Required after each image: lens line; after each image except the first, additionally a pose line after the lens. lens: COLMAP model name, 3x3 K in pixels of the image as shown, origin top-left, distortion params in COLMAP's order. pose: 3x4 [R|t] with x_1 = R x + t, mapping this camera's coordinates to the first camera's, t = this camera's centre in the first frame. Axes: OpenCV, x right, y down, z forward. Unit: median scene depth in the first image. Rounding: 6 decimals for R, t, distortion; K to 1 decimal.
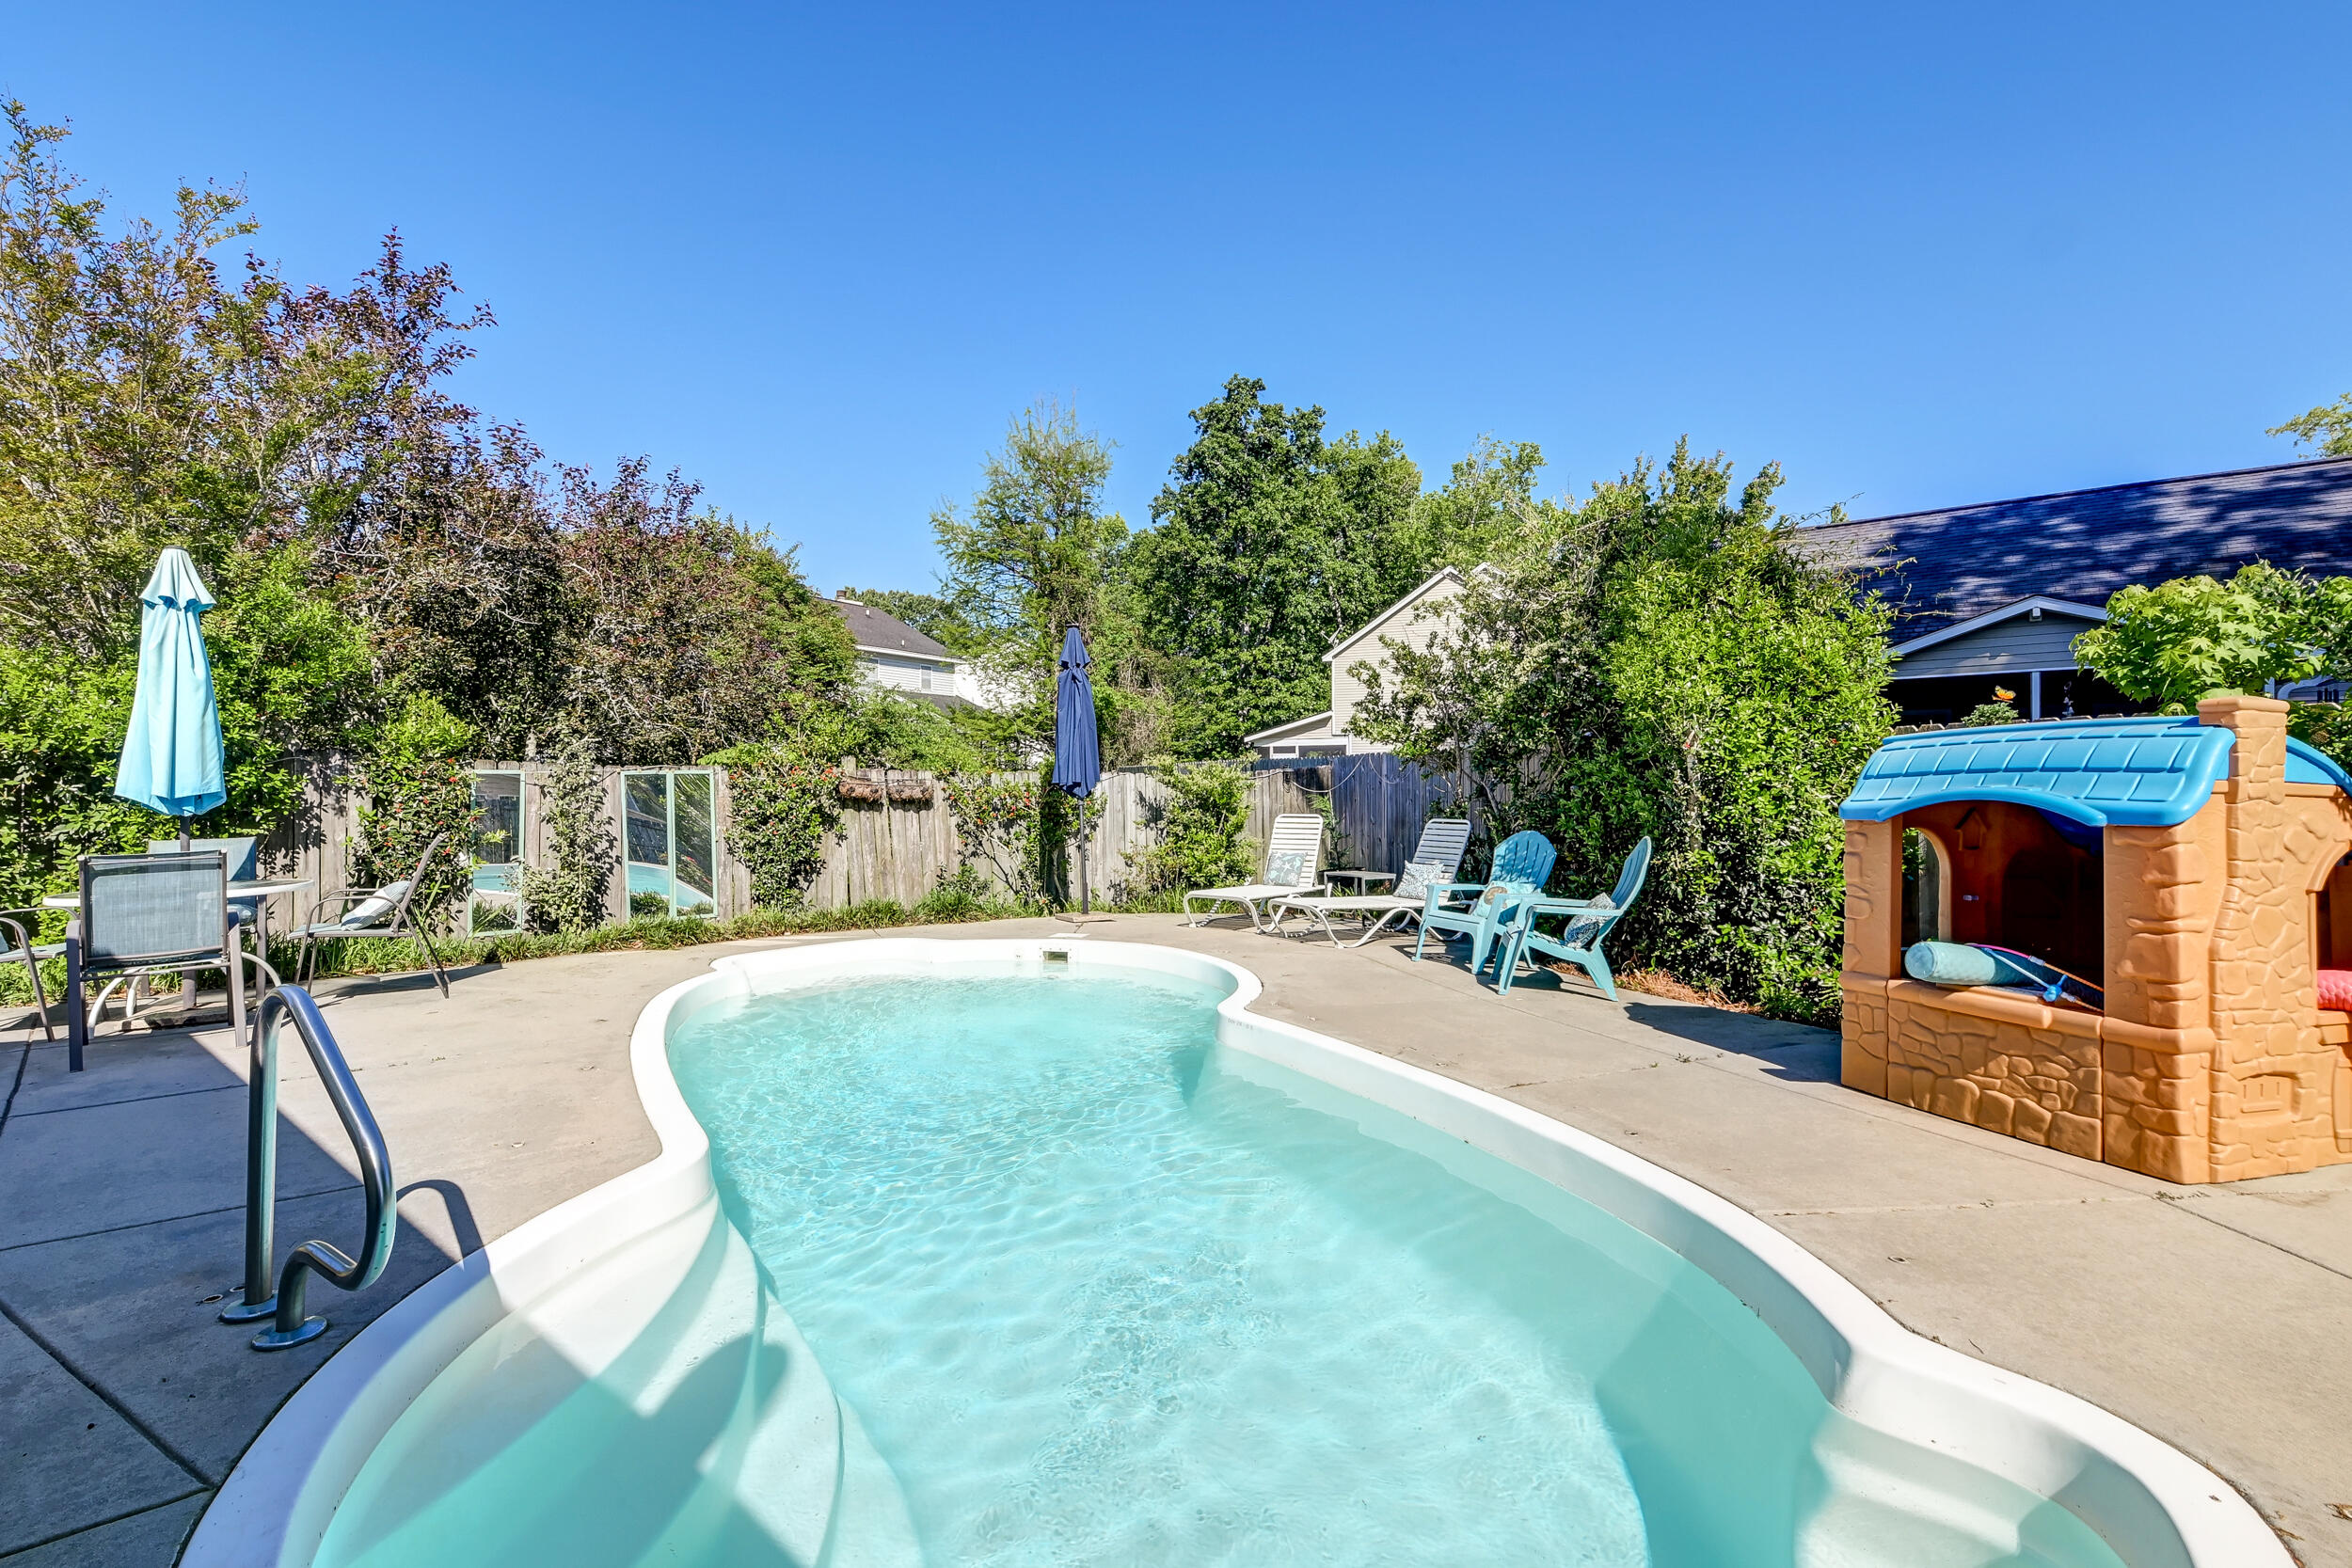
lens RADIAL K [[990.6, 0, 1172.9], [0, 990.6, 776.8], [0, 0, 1]] dist [0.025841, -0.014854]
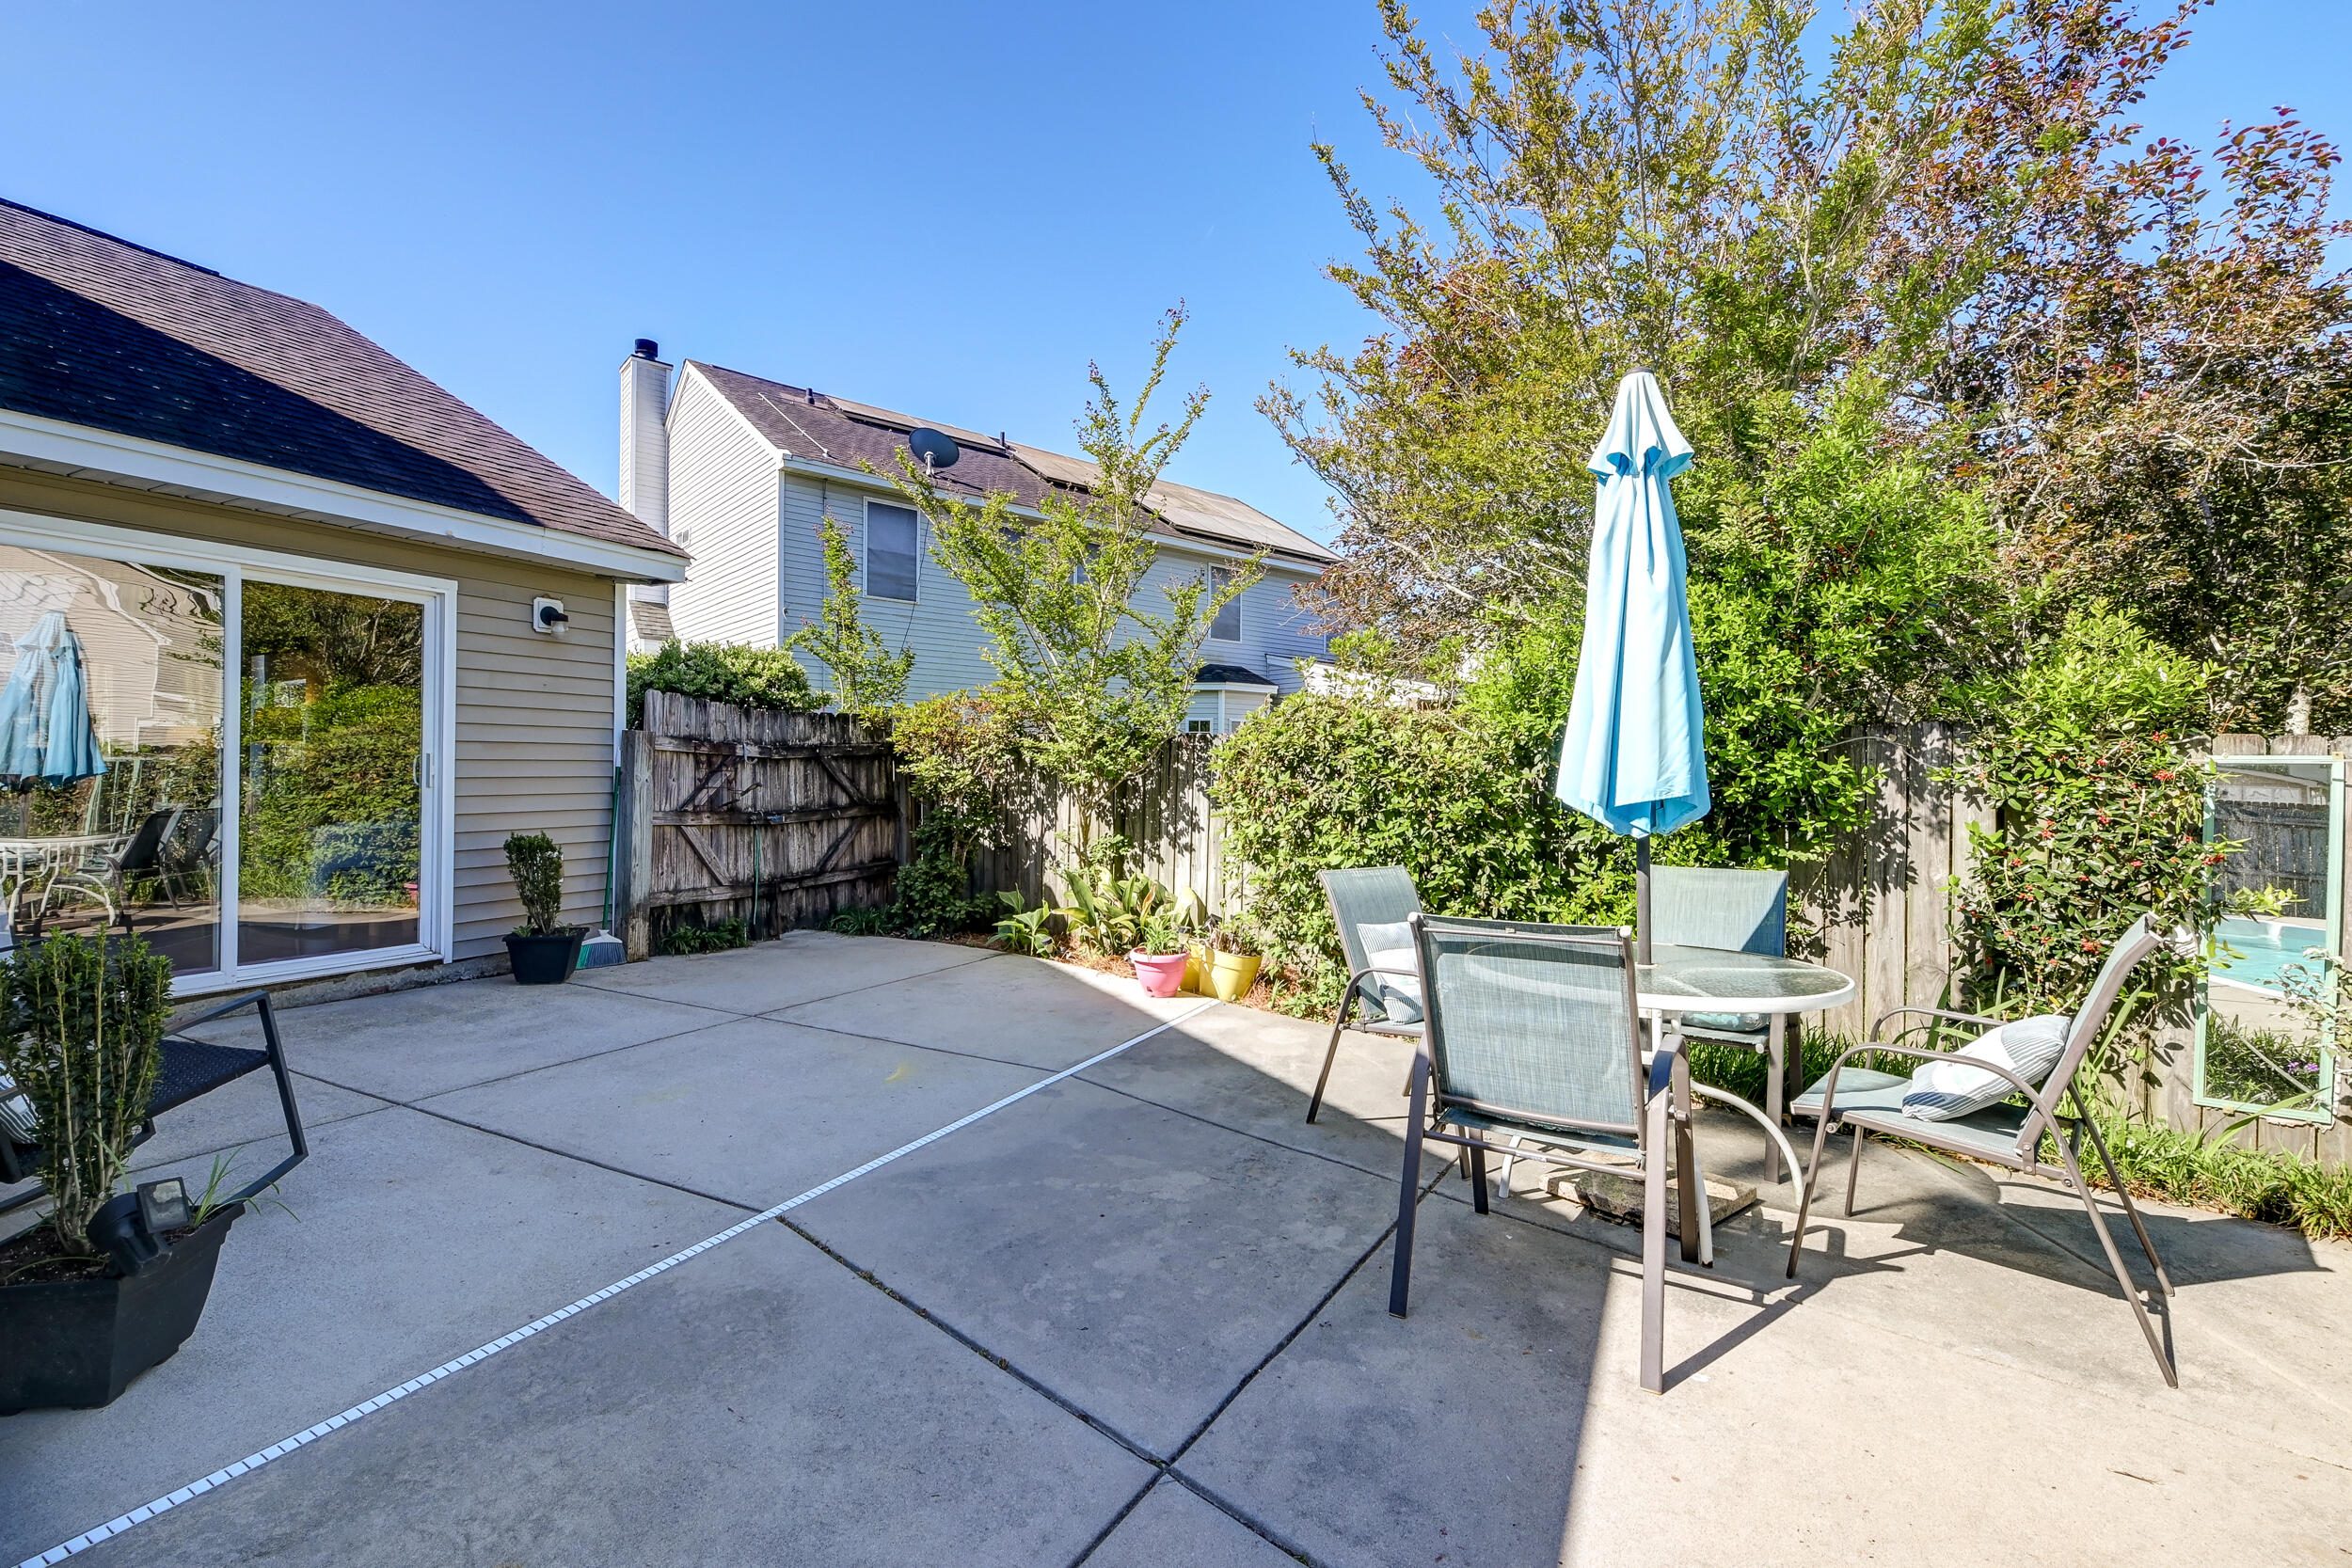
lens RADIAL K [[990.6, 0, 1172.9], [0, 990.6, 776.8], [0, 0, 1]] dist [0.025841, -0.014854]
pose [[0.187788, 0.006632, -0.982187, -0.358900], [-0.002567, 0.999977, 0.006261, 0.001728], [0.982206, 0.001346, 0.187800, 0.470968]]
